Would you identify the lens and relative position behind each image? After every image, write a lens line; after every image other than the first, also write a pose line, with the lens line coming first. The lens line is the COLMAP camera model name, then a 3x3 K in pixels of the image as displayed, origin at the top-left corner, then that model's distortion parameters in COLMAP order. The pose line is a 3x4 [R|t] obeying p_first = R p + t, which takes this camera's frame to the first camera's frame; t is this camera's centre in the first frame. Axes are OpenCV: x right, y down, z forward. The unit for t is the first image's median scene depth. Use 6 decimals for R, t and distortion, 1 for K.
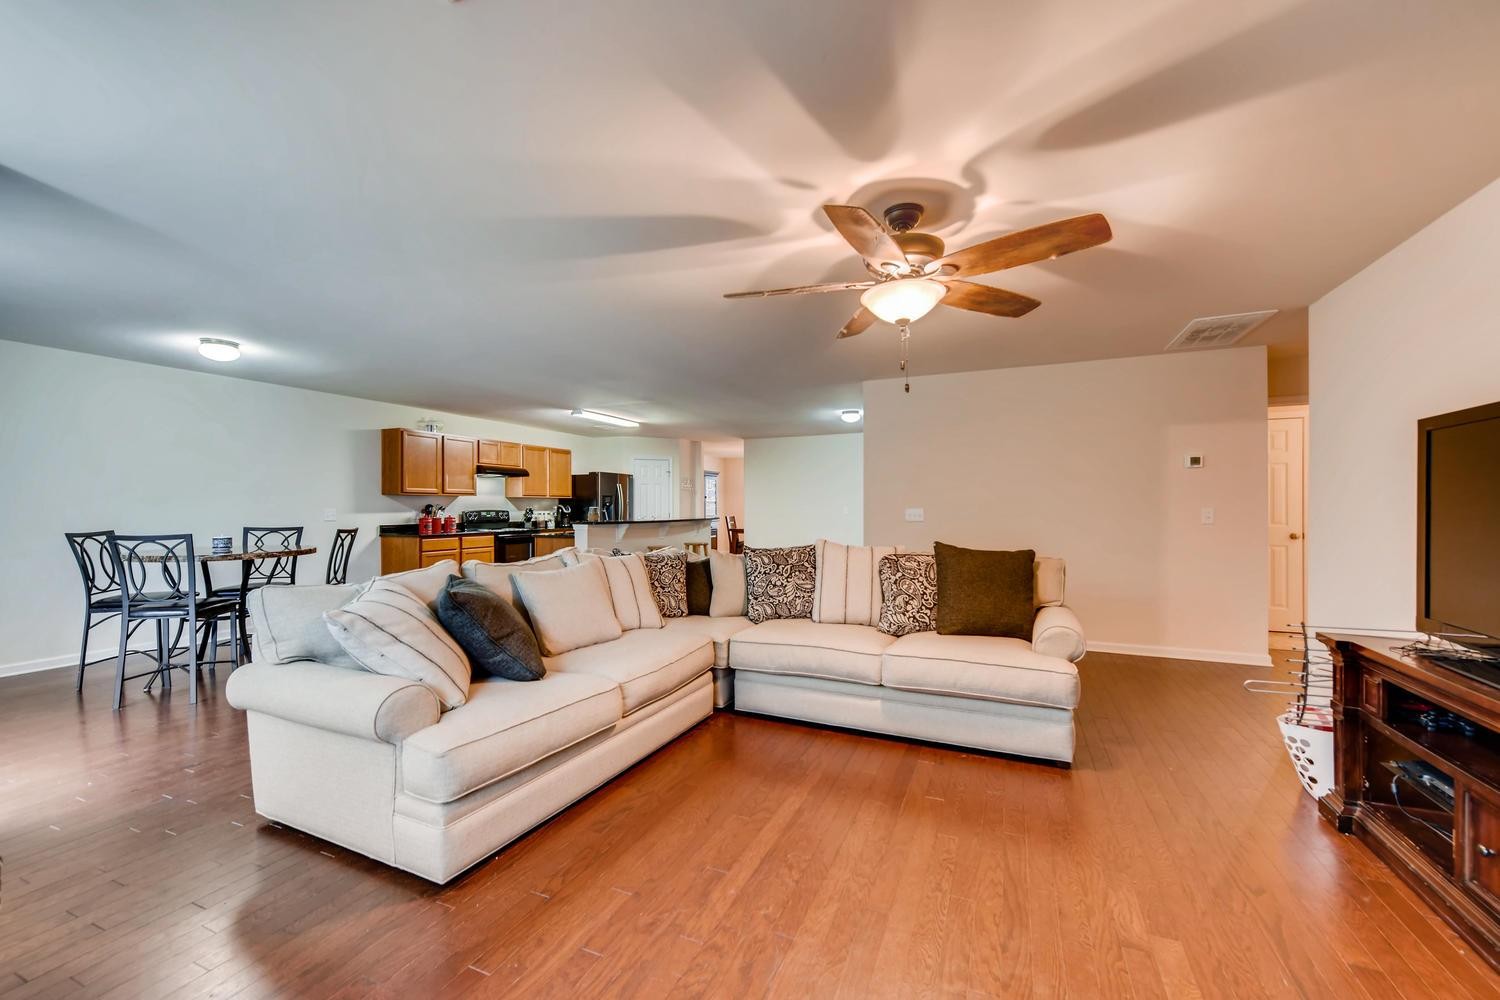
lens RADIAL K [[585.3, 0, 750.0], [0, 585.3, 509.2], [0, 0, 1]] dist [0.001613, 0.000091]
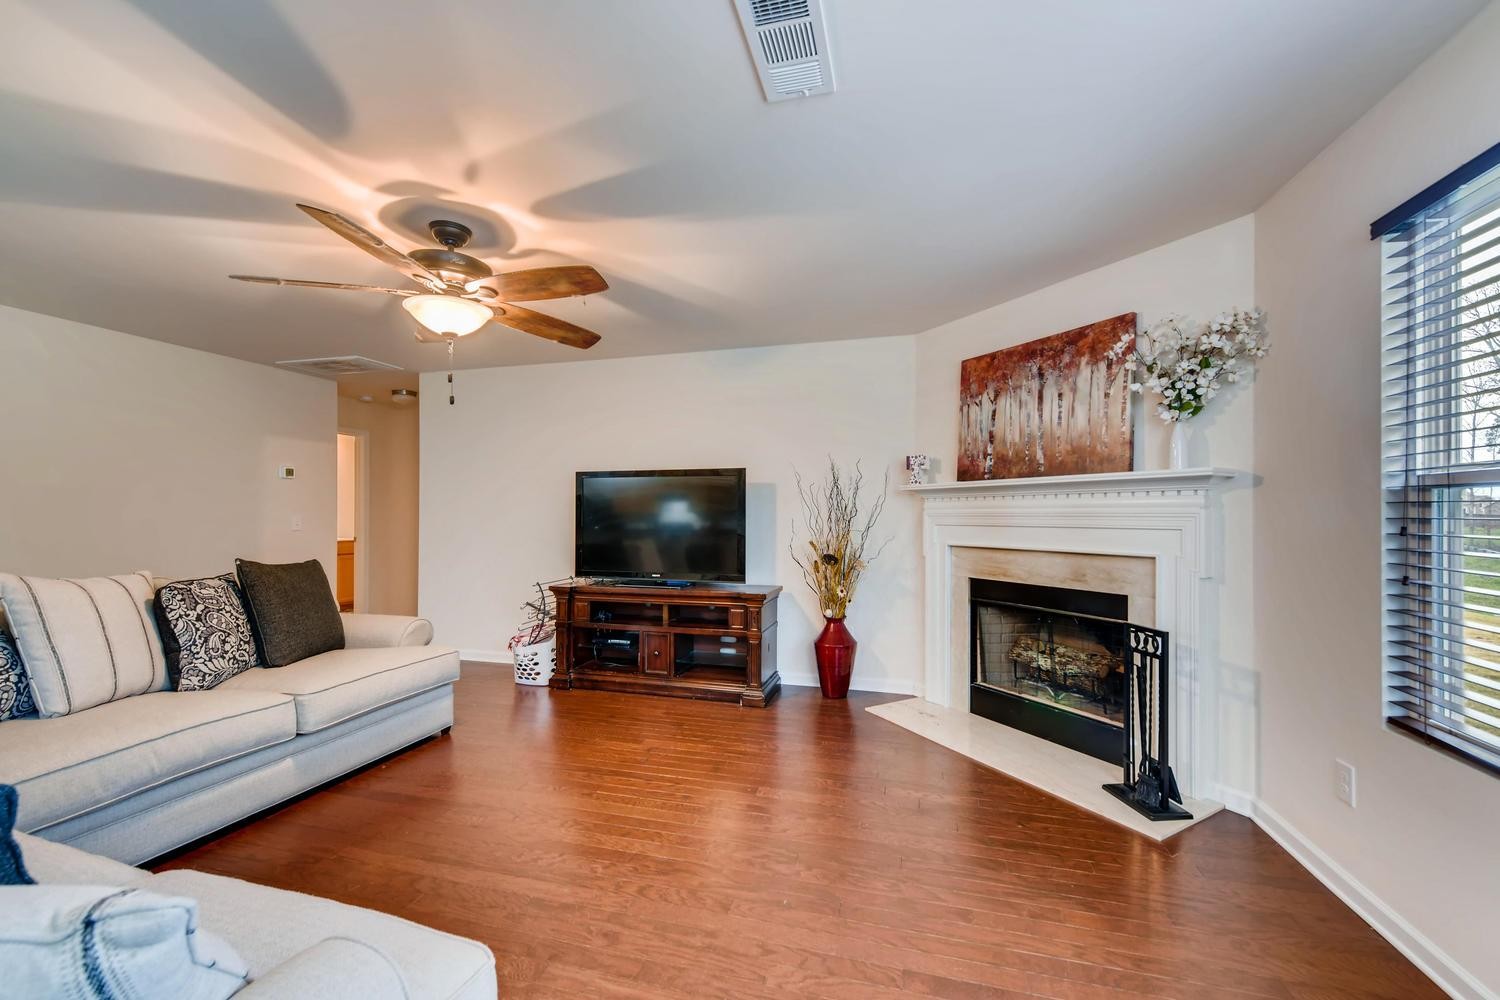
lens RADIAL K [[585.3, 0, 750.0], [0, 585.3, 509.2], [0, 0, 1]] dist [0.001613, 0.000091]
pose [[-0.136894, 0.011237, 0.990522, -0.492741], [0.004753, 0.999932, -0.010687, 0.000356], [-0.990574, 0.003245, -0.136938, 0.366741]]
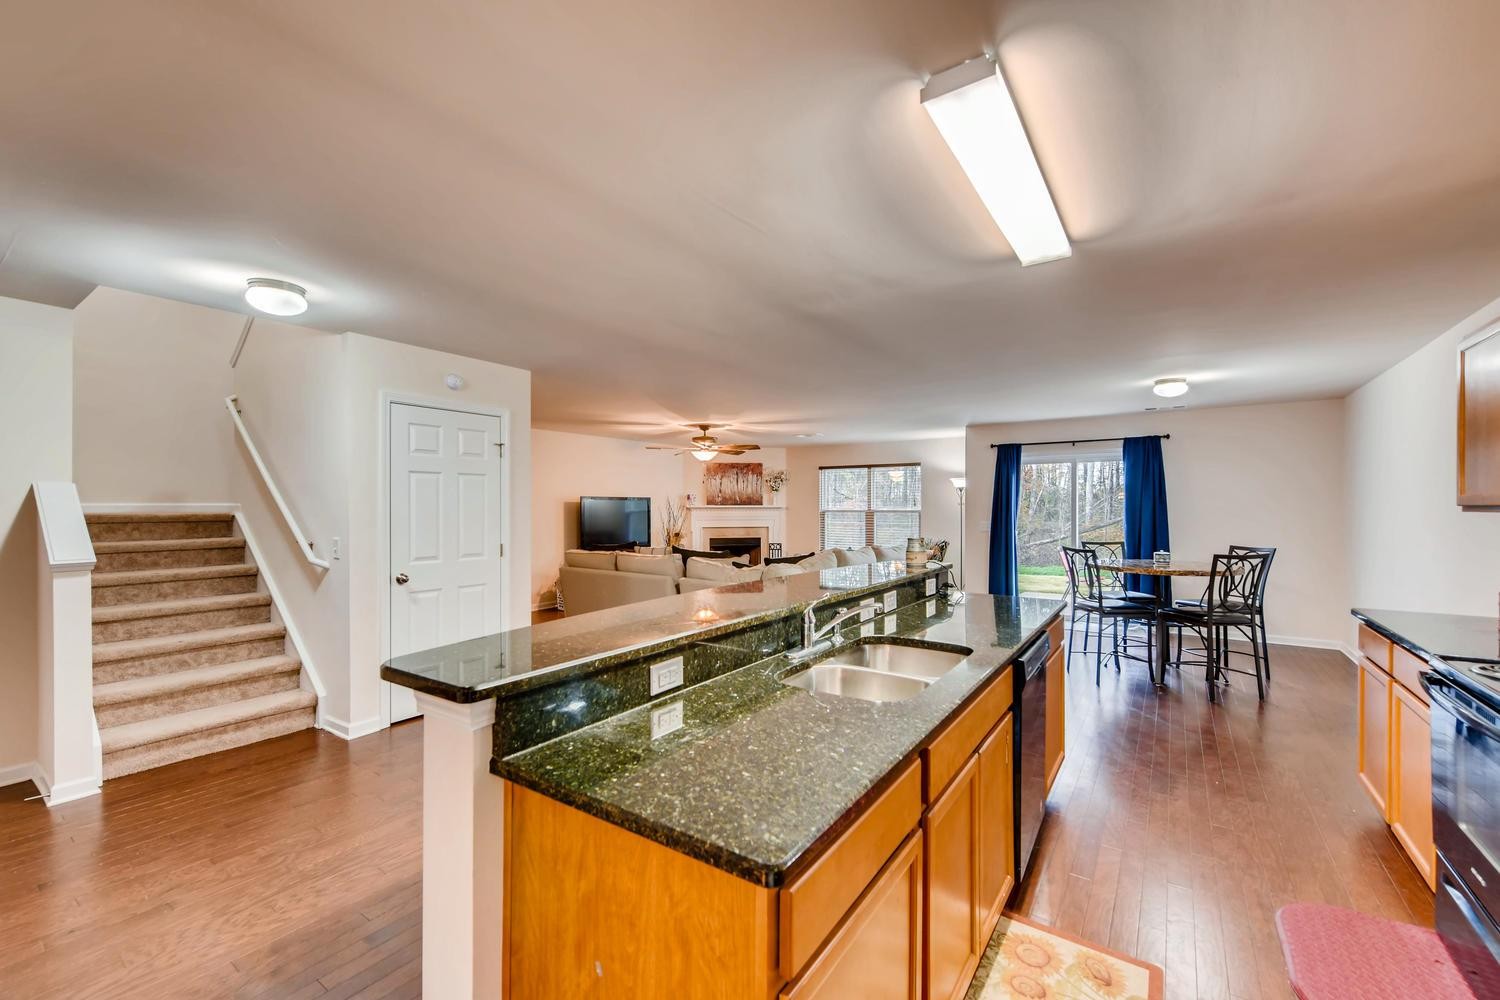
lens RADIAL K [[613.1, 0, 753.4], [0, 613.1, 506.5], [0, 0, 1]] dist [0.001993, 0.000152]
pose [[-0.981757, 0.002303, 0.190126, -0.359363], [0.003096, 0.999988, 0.003876, -0.051236], [-0.190114, 0.004394, -0.981752, 2.462676]]
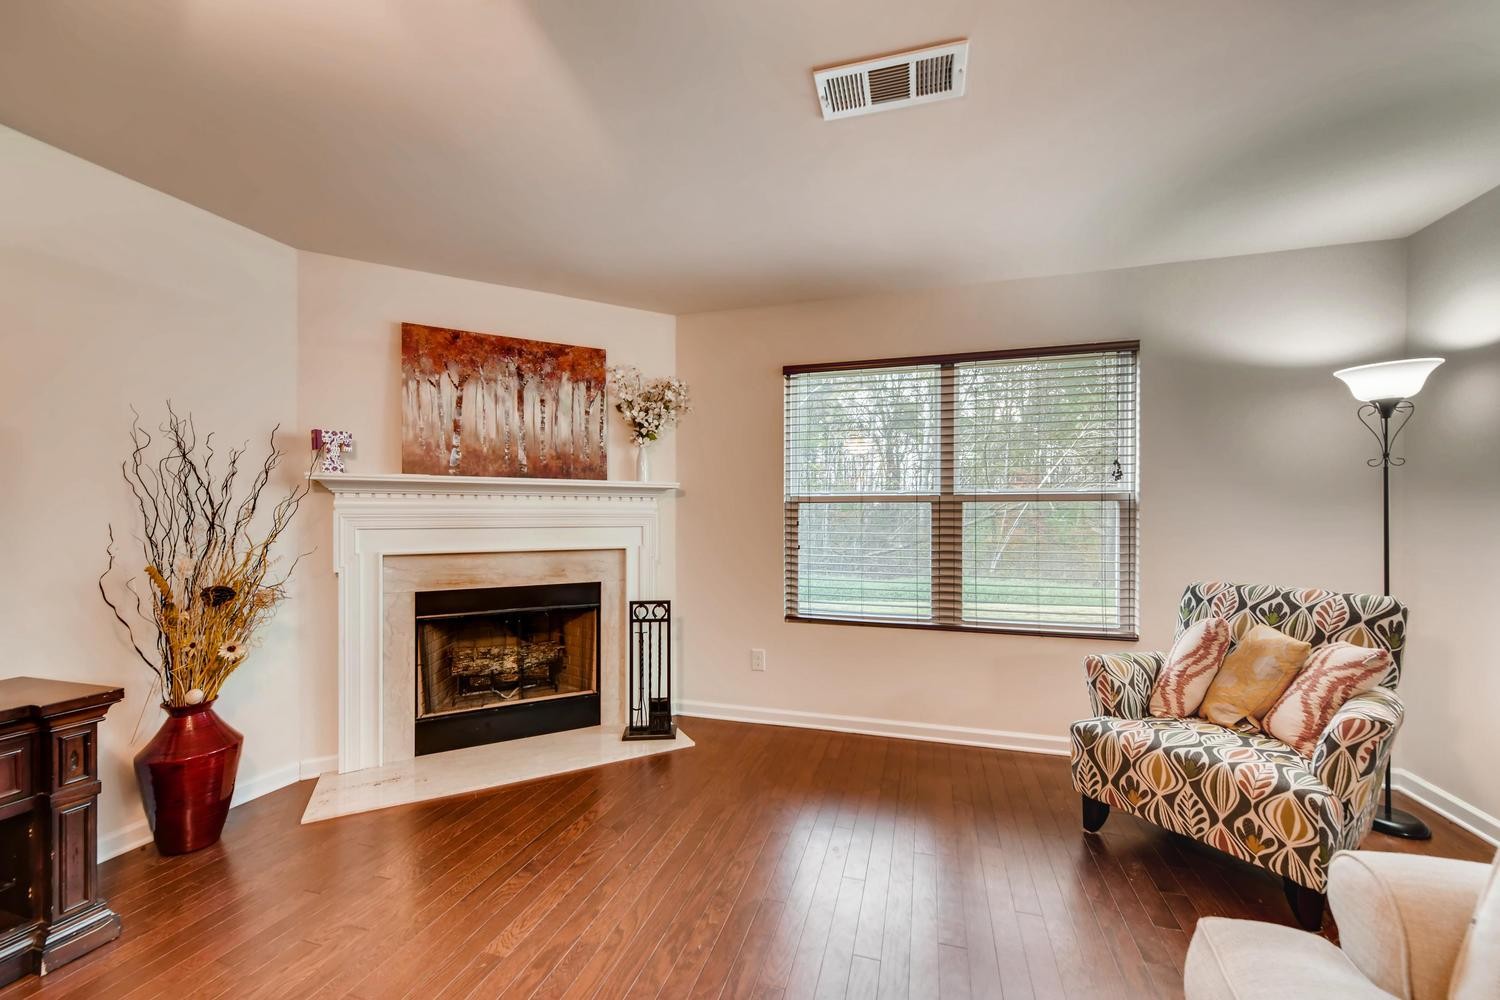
lens RADIAL K [[590.9, 0, 753.8], [0, 590.9, 519.2], [0, 0, 1]] dist [0.013529, -0.004704]
pose [[-0.992769, 0.003624, -0.119987, 0.001450], [0.002368, 0.999941, 0.010611, -0.001497], [0.120019, 0.010250, -0.992719, 0.688997]]
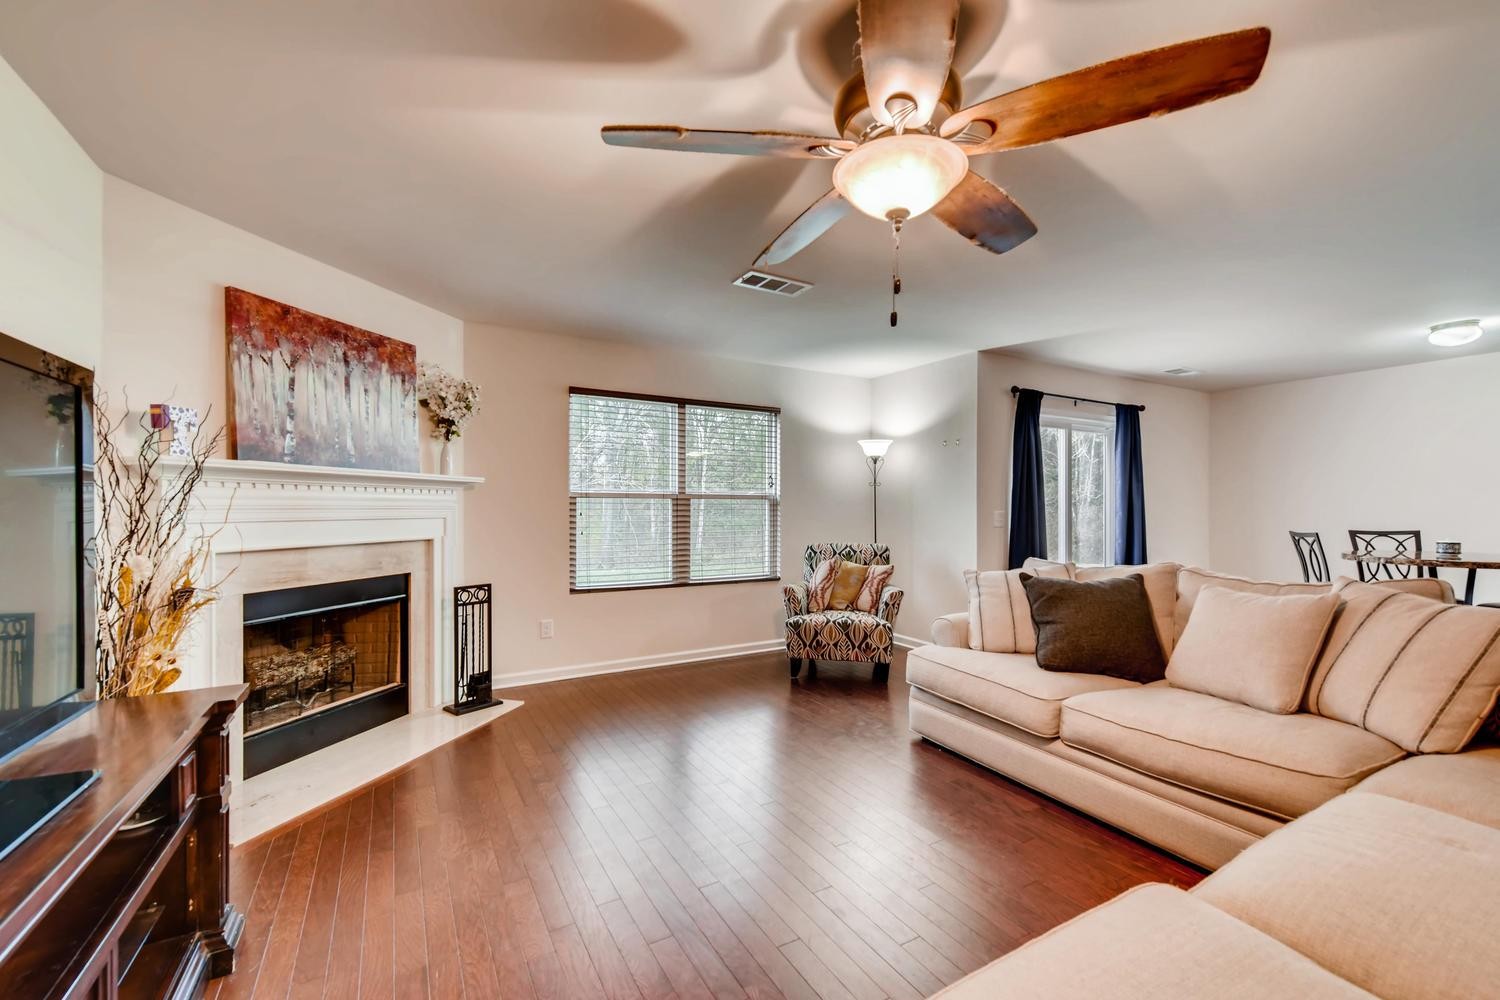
lens RADIAL K [[613.1, 0, 753.4], [0, 613.1, 506.5], [0, 0, 1]] dist [0.001993, 0.000152]
pose [[-0.592270, -0.000253, -0.805739, 0.527613], [-0.004065, 0.999988, 0.002674, -0.003881], [0.805729, 0.004860, -0.592264, 0.752660]]
